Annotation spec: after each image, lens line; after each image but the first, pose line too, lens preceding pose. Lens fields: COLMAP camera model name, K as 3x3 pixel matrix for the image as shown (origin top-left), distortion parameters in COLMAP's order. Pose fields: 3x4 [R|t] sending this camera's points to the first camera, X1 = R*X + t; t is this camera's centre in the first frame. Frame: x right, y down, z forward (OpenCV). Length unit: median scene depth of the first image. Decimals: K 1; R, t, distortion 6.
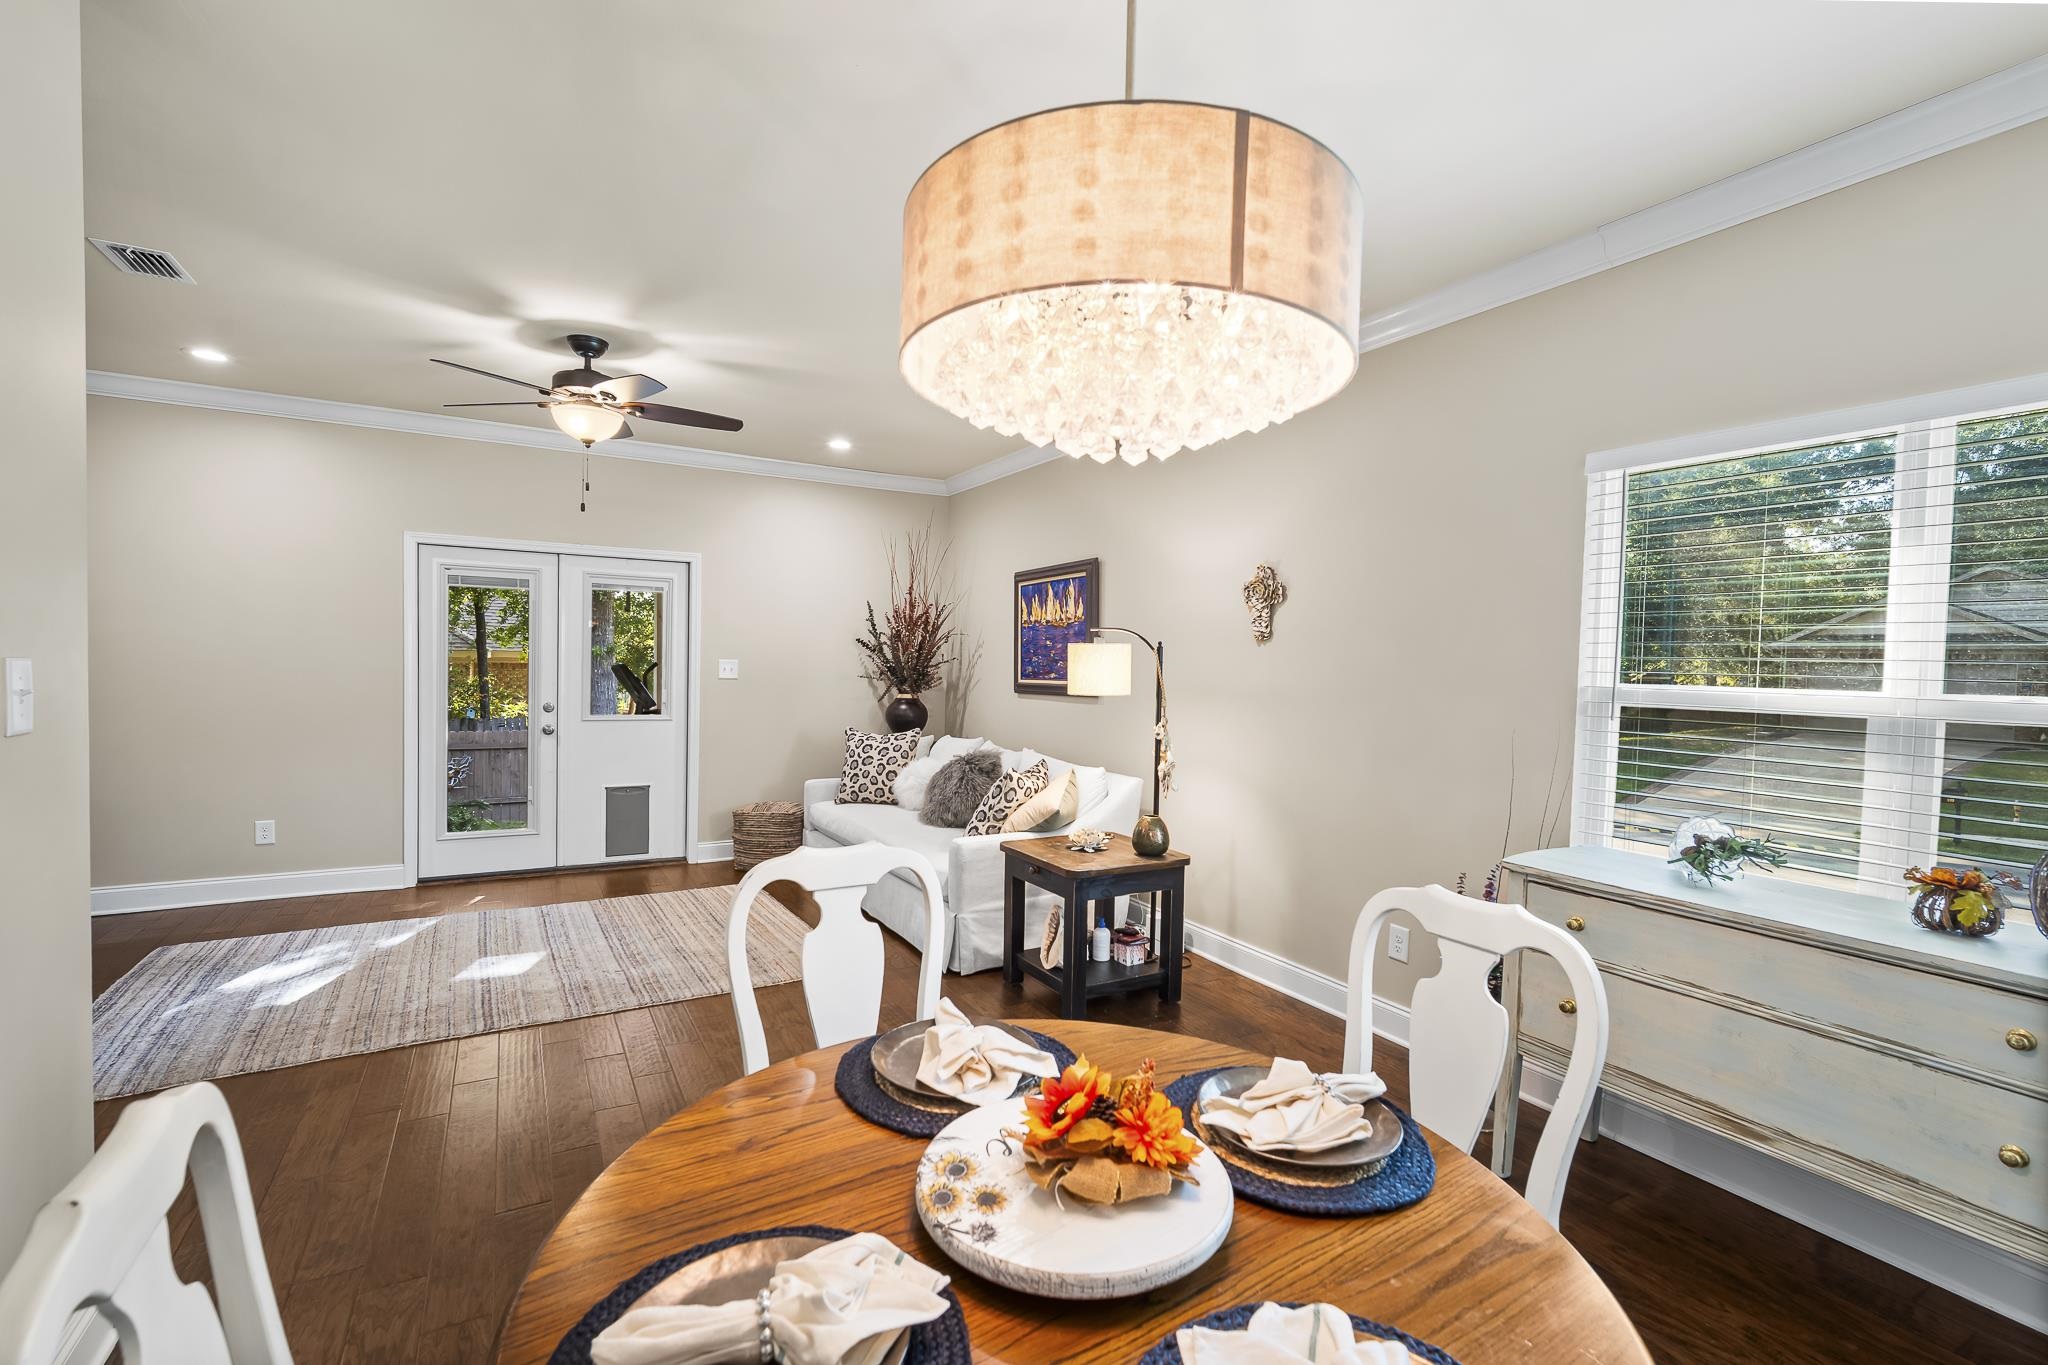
lens RADIAL K [[903.7, 0, 1026.2], [0, 903.7, 690.7], [0, 0, 1]] dist [-0.011038, 0.004926]
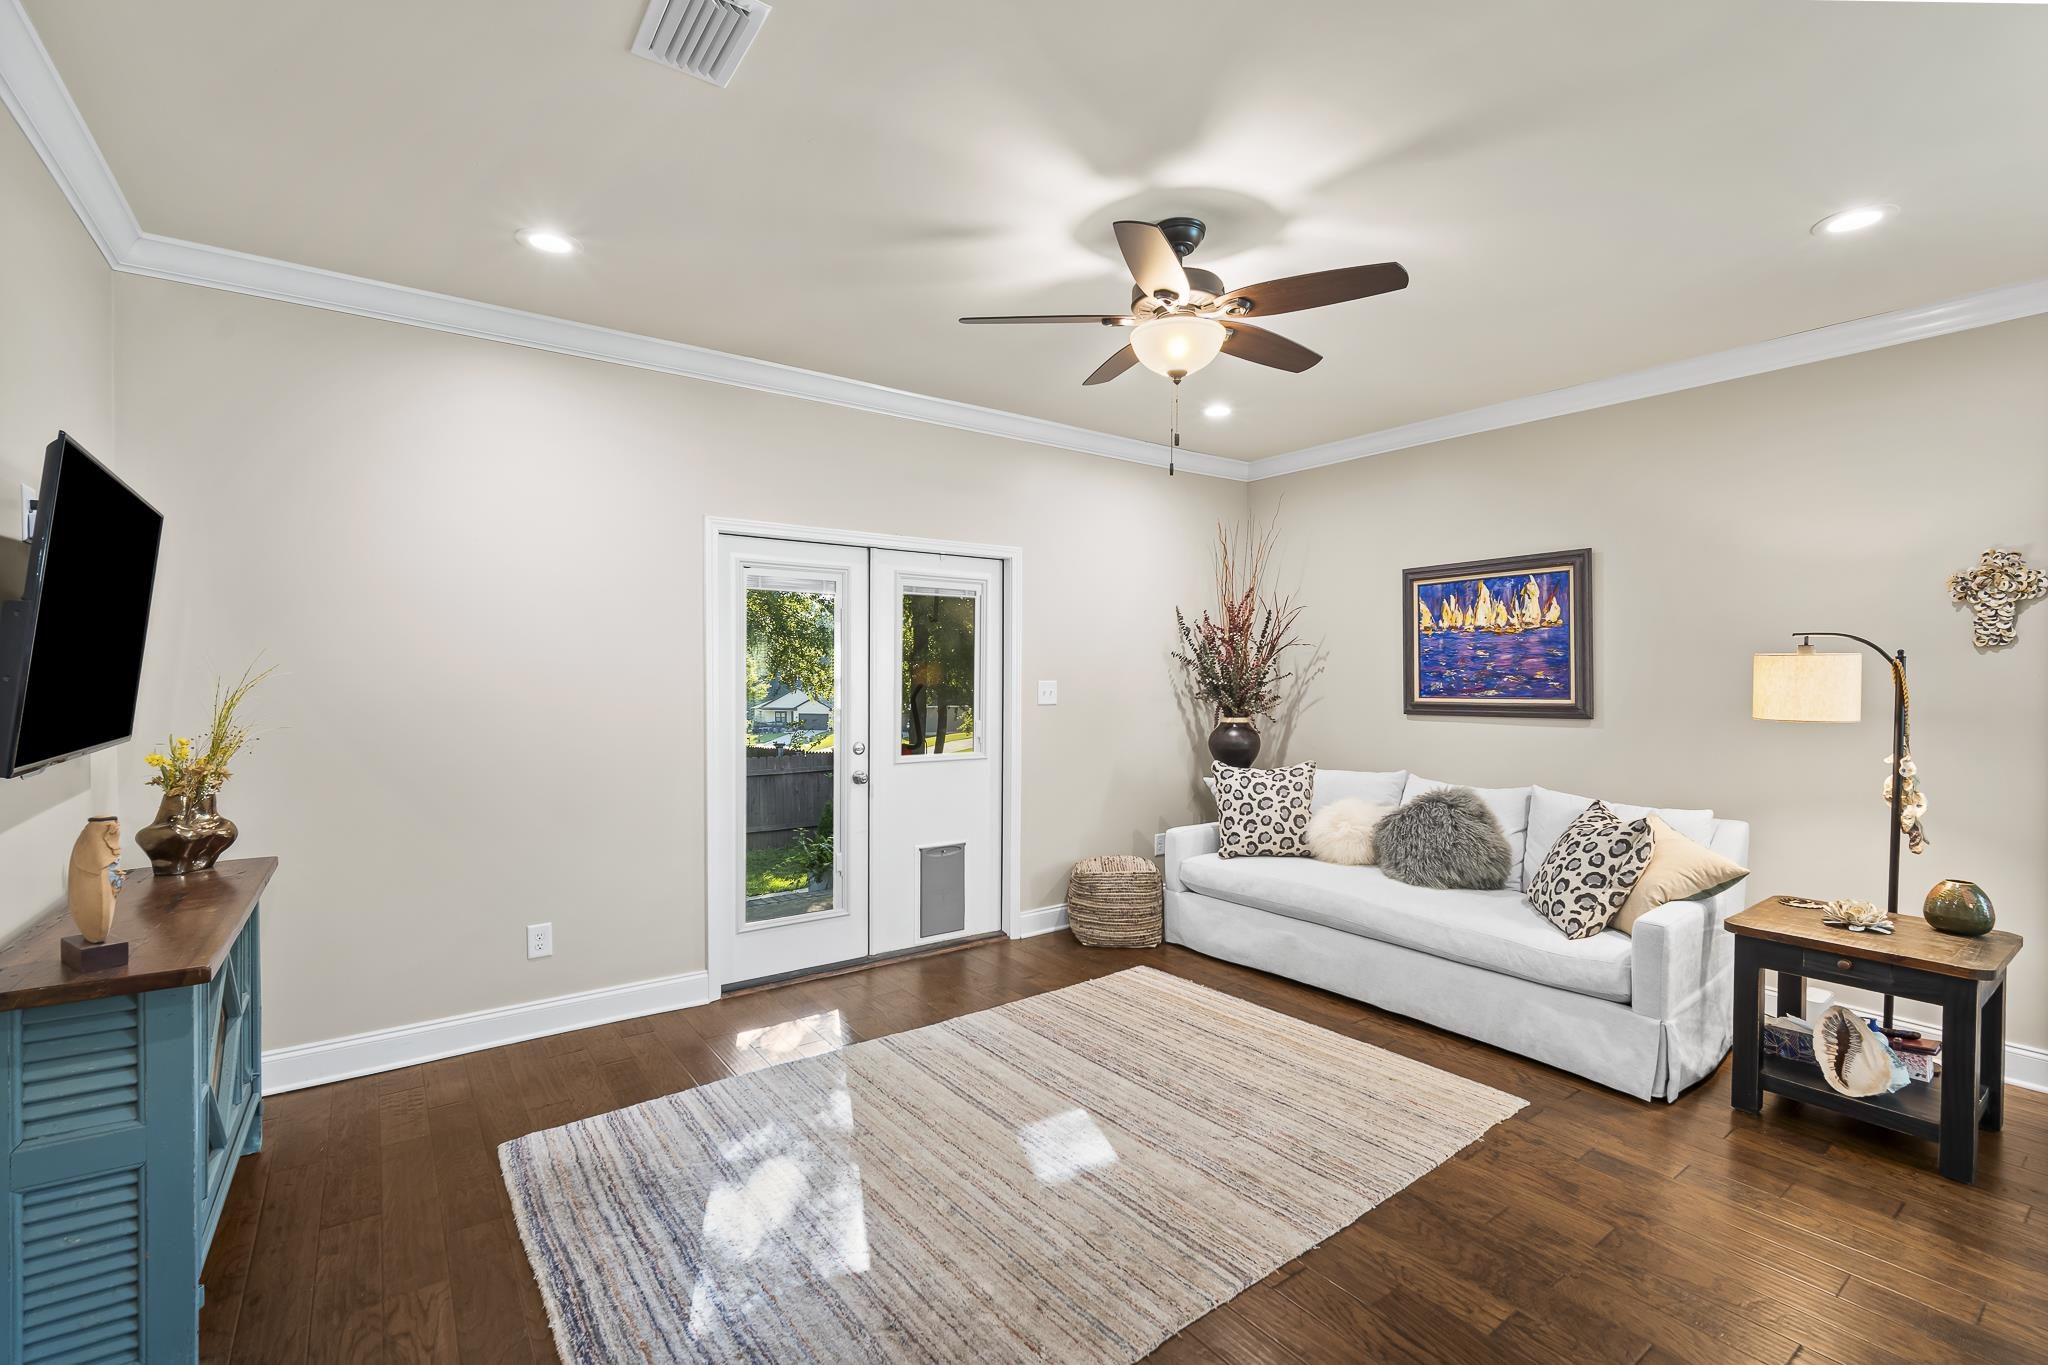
lens RADIAL K [[903.7, 0, 1026.2], [0, 903.7, 690.7], [0, 0, 1]] dist [-0.011038, 0.004926]
pose [[0.993809, -0.020429, 0.109211, -0.477538], [0.021544, 0.999727, -0.009033, -0.020239], [-0.108997, 0.011330, 0.993977, 0.226690]]
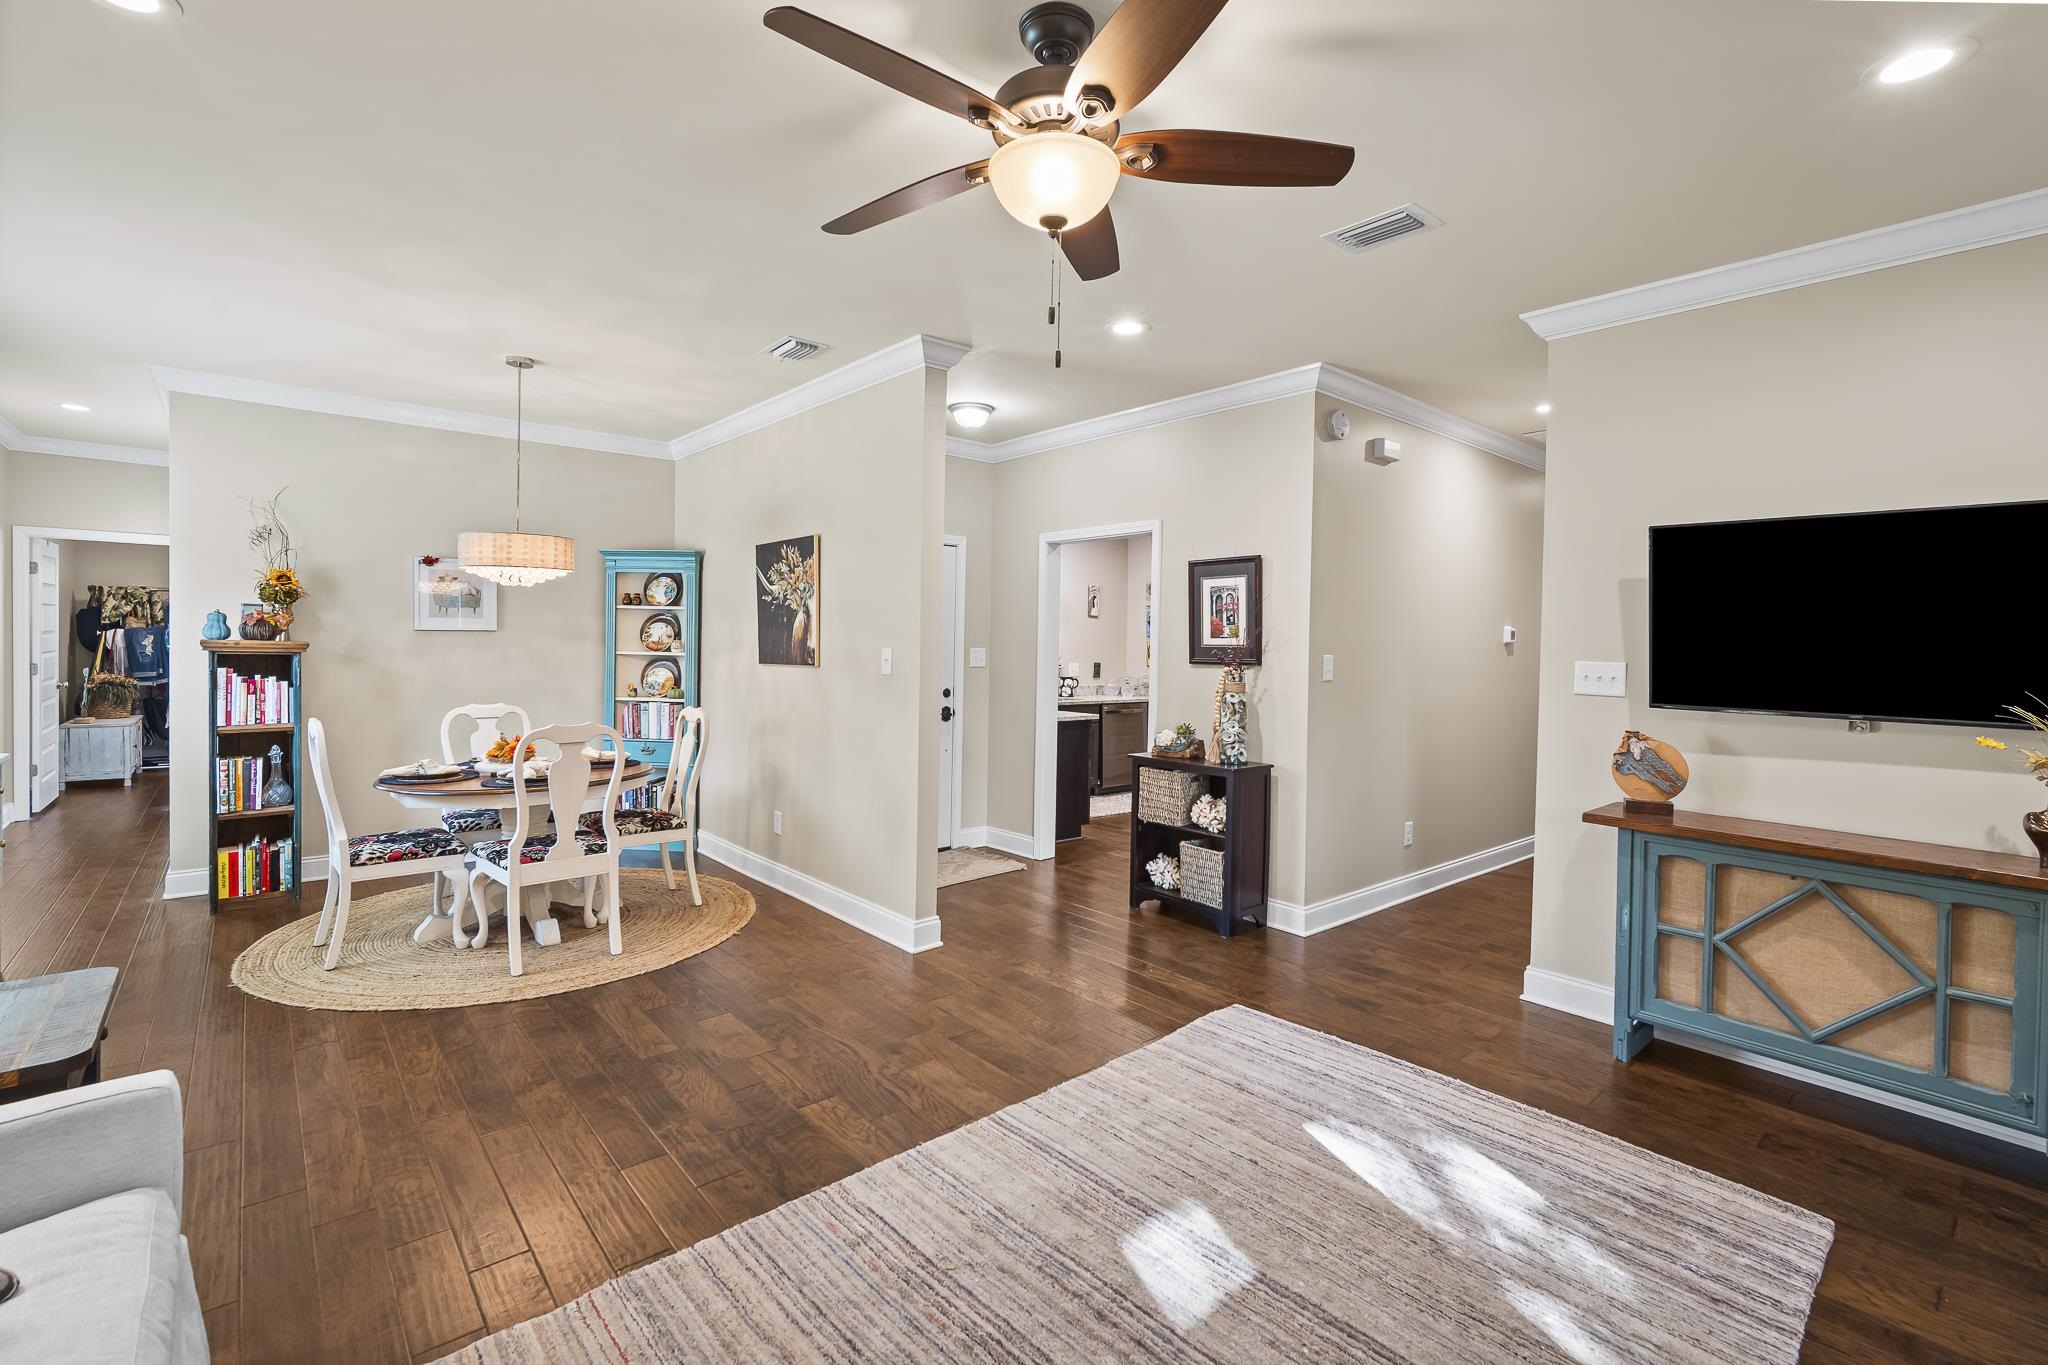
lens RADIAL K [[919.0, 0, 1019.4], [0, 919.0, 653.4], [0, 0, 1]] dist [-0.004493, 0.000085]
pose [[-0.982653, -0.036230, -0.181883, -0.268545], [-0.044826, 0.998053, 0.043372, -0.043586], [0.179957, 0.050773, -0.982363, 1.053596]]
